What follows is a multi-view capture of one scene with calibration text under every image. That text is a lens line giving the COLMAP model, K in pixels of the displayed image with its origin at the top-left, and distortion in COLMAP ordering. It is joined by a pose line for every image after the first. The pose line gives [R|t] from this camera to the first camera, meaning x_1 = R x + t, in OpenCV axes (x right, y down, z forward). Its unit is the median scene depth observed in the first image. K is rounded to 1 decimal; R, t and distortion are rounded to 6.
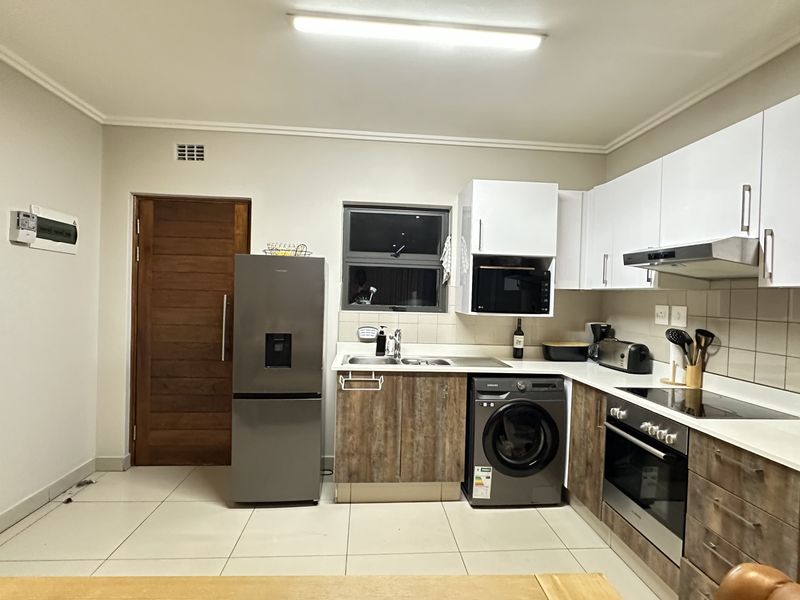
lens RADIAL K [[418.7, 0, 404.8], [0, 418.7, 302.7], [0, 0, 1]] dist [-0.013424, 0.000551]
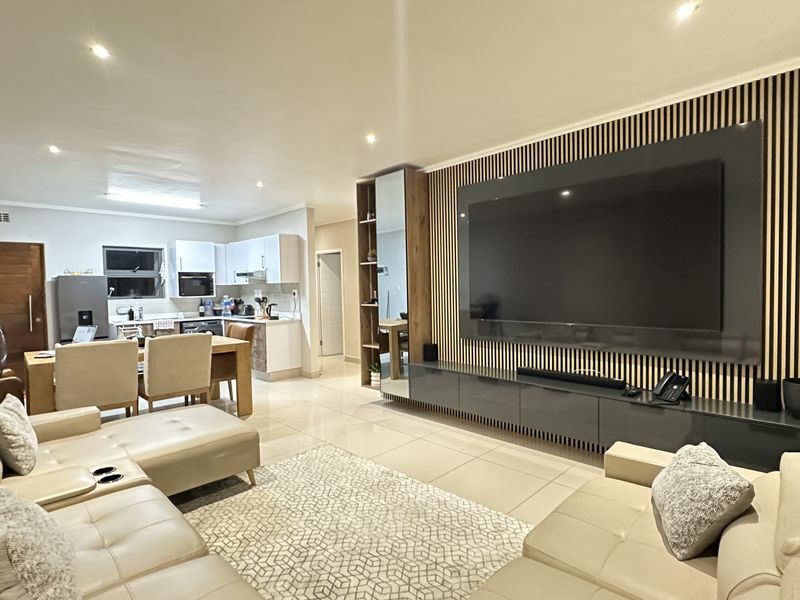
lens RADIAL K [[418.7, 0, 400.0], [0, 418.7, 306.4], [0, 0, 1]] dist [-0.013424, 0.000551]
pose [[0.771184, -0.072517, 0.632469, -0.353007], [0.053384, 0.997358, 0.049262, 0.027513], [-0.634370, -0.004226, 0.773018, -1.531872]]
